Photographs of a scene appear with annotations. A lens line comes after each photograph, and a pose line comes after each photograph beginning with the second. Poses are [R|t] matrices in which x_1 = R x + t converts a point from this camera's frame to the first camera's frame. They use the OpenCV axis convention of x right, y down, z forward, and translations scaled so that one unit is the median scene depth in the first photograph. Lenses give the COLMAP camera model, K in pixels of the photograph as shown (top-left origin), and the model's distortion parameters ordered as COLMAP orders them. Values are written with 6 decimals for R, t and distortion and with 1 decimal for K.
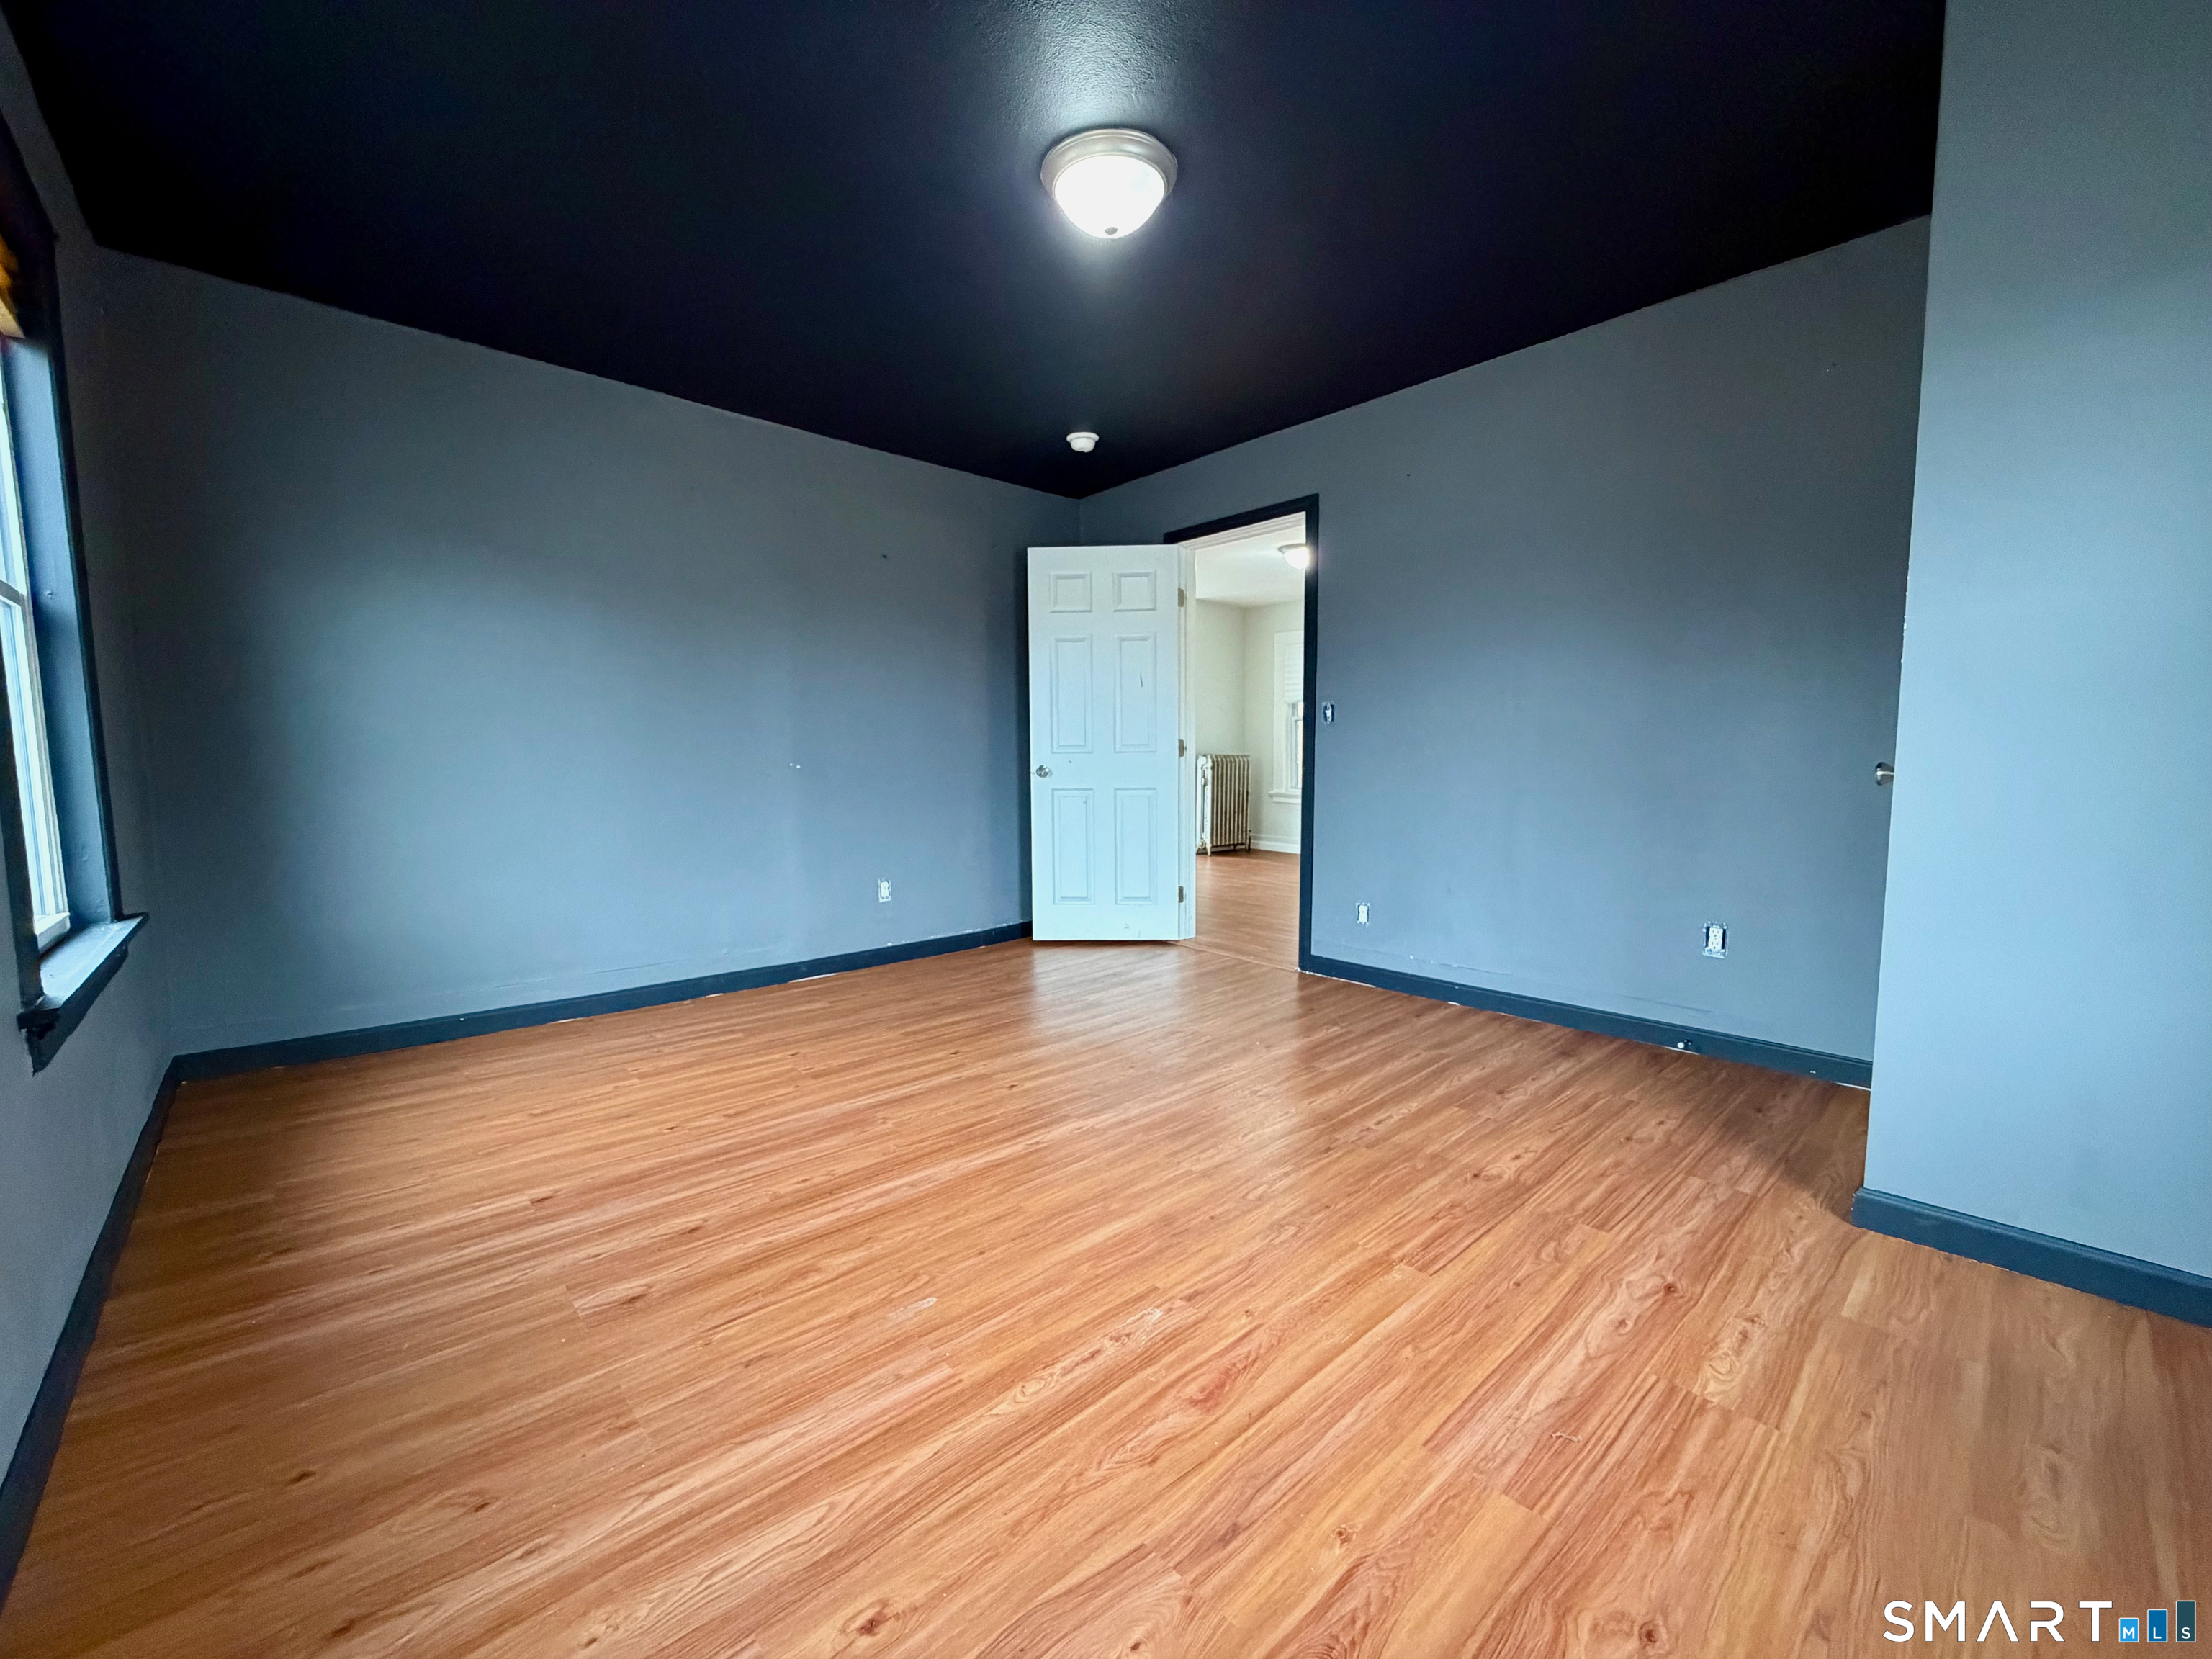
lens RADIAL K [[881.3, 0, 1100.6], [0, 881.3, 833.8], [0, 0, 1]] dist [-0.000505, 0.000774]
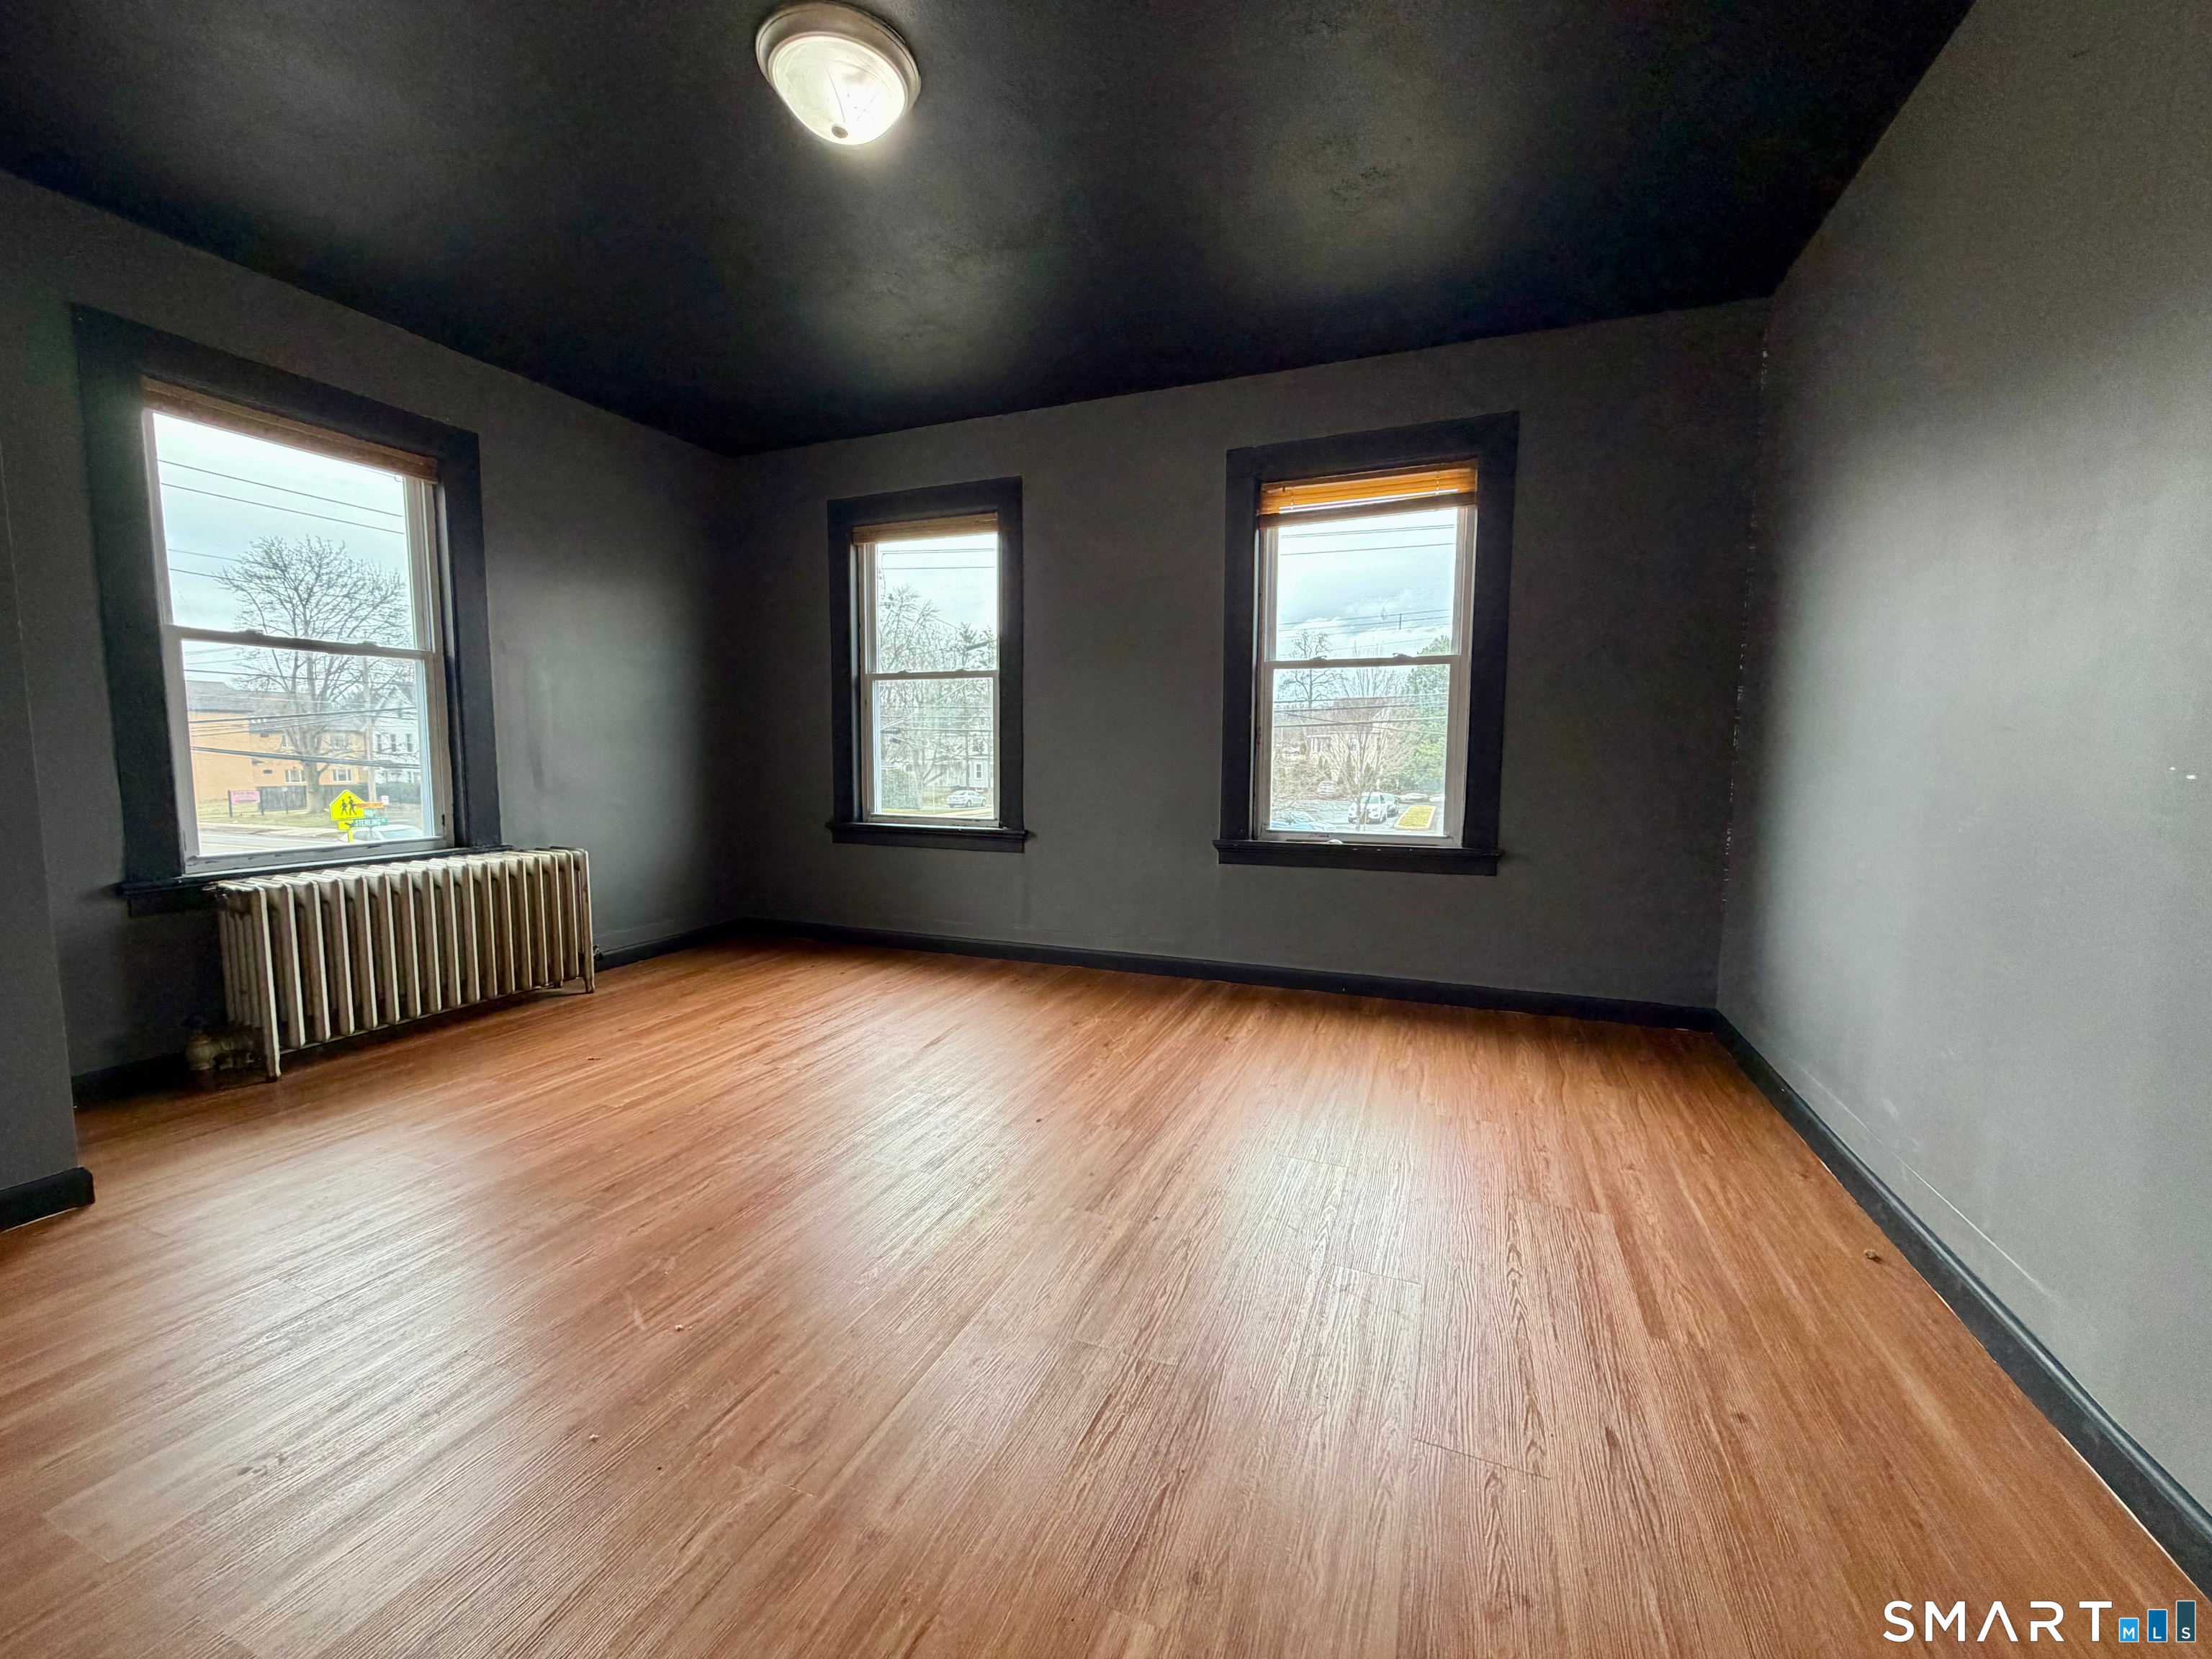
lens RADIAL K [[881.3, 0, 1100.6], [0, 881.3, 833.8], [0, 0, 1]] dist [-0.000505, 0.000774]
pose [[-0.902840, 0.042268, -0.427895, 0.148689], [-0.036554, 0.984009, 0.174329, -0.141328], [0.428421, 0.173032, -0.886857, 1.639039]]
